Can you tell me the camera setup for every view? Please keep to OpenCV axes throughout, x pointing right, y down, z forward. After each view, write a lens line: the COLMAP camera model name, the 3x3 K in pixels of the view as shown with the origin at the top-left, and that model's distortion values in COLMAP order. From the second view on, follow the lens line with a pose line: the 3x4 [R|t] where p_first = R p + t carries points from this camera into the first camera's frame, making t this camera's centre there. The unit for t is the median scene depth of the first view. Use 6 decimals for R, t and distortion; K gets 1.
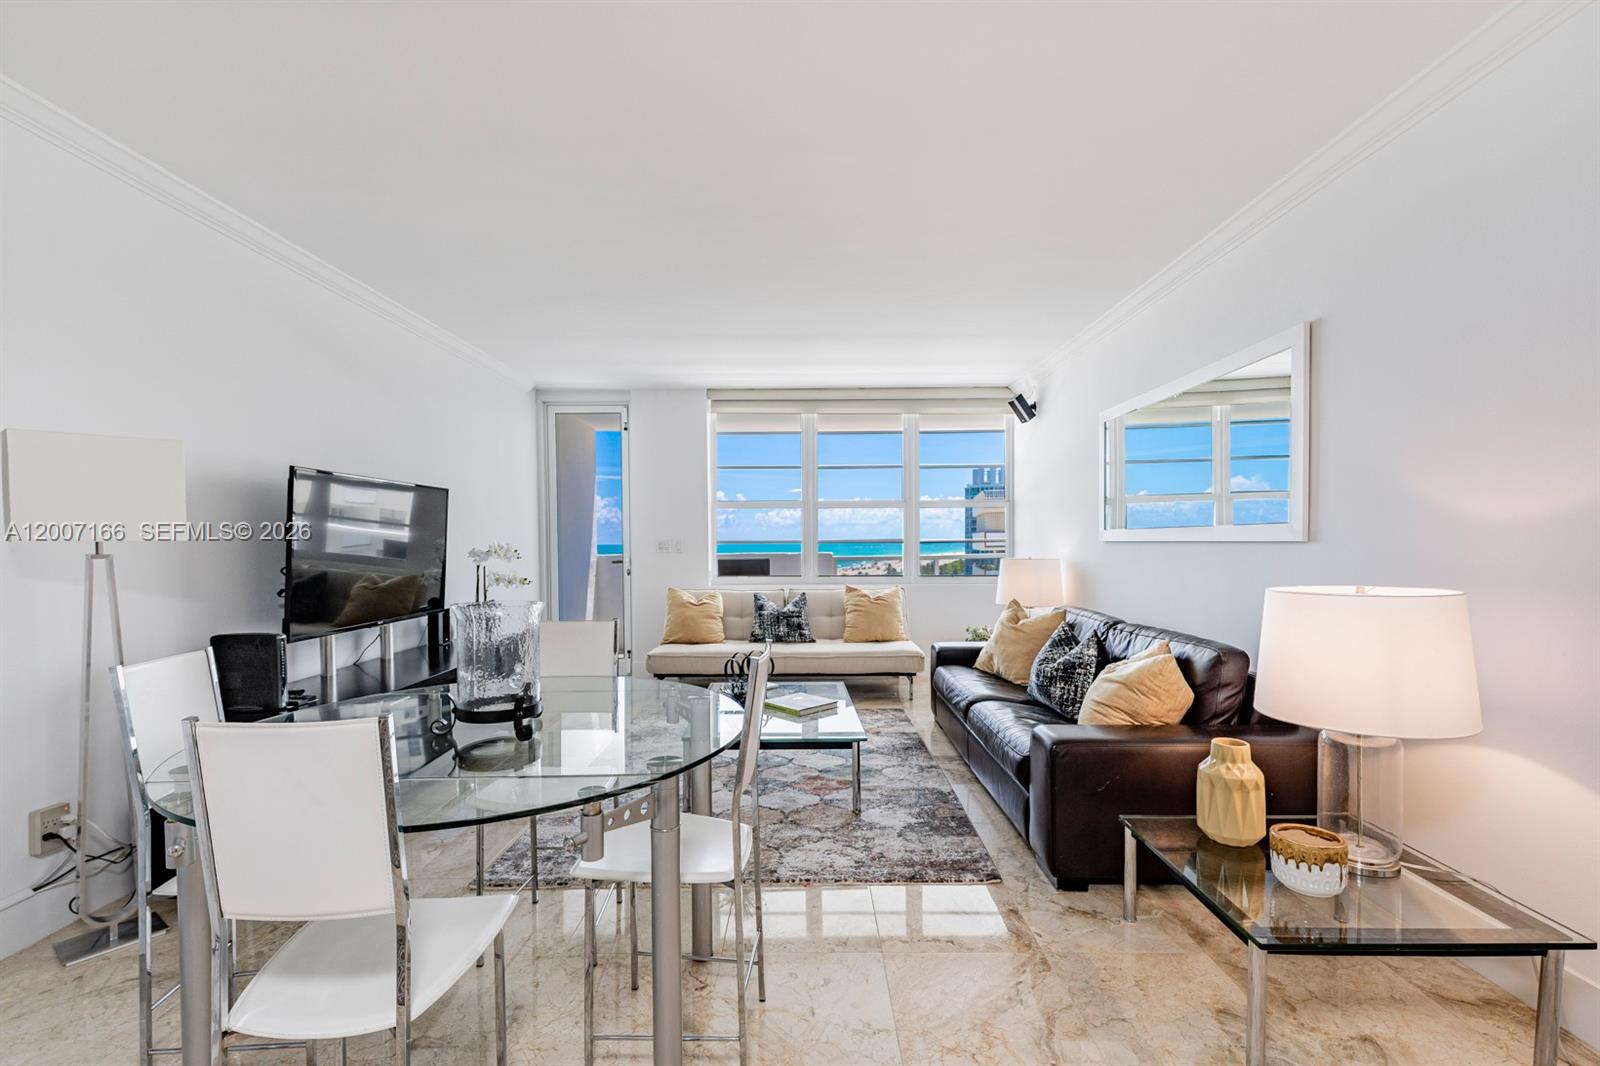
lens RADIAL K [[708.7, 0, 794.3], [0, 708.7, 542.2], [0, 0, 1]] dist [0.018972, -0.000561]
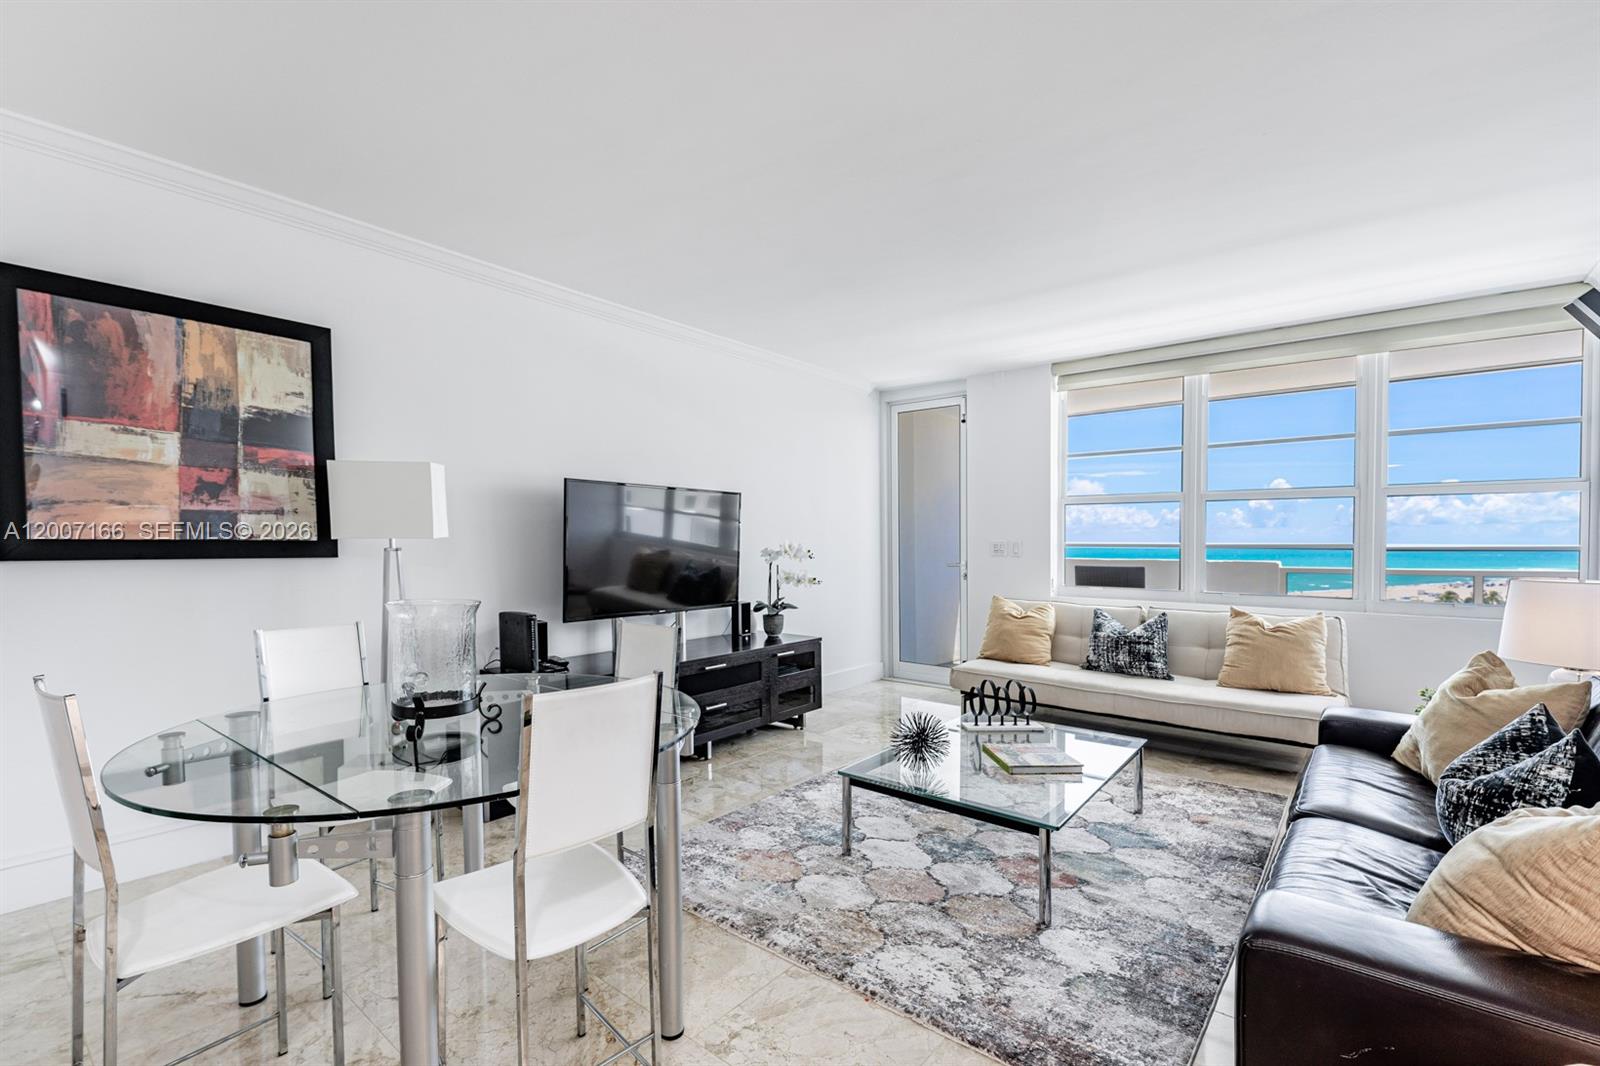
lens RADIAL K [[708.7, 0, 794.3], [0, 708.7, 542.2], [0, 0, 1]] dist [0.018972, -0.000561]
pose [[0.774755, 0.009237, -0.632195, 0.196118], [-0.010113, 0.999946, 0.002217, -0.002290], [0.632181, 0.004676, 0.774807, 0.163374]]
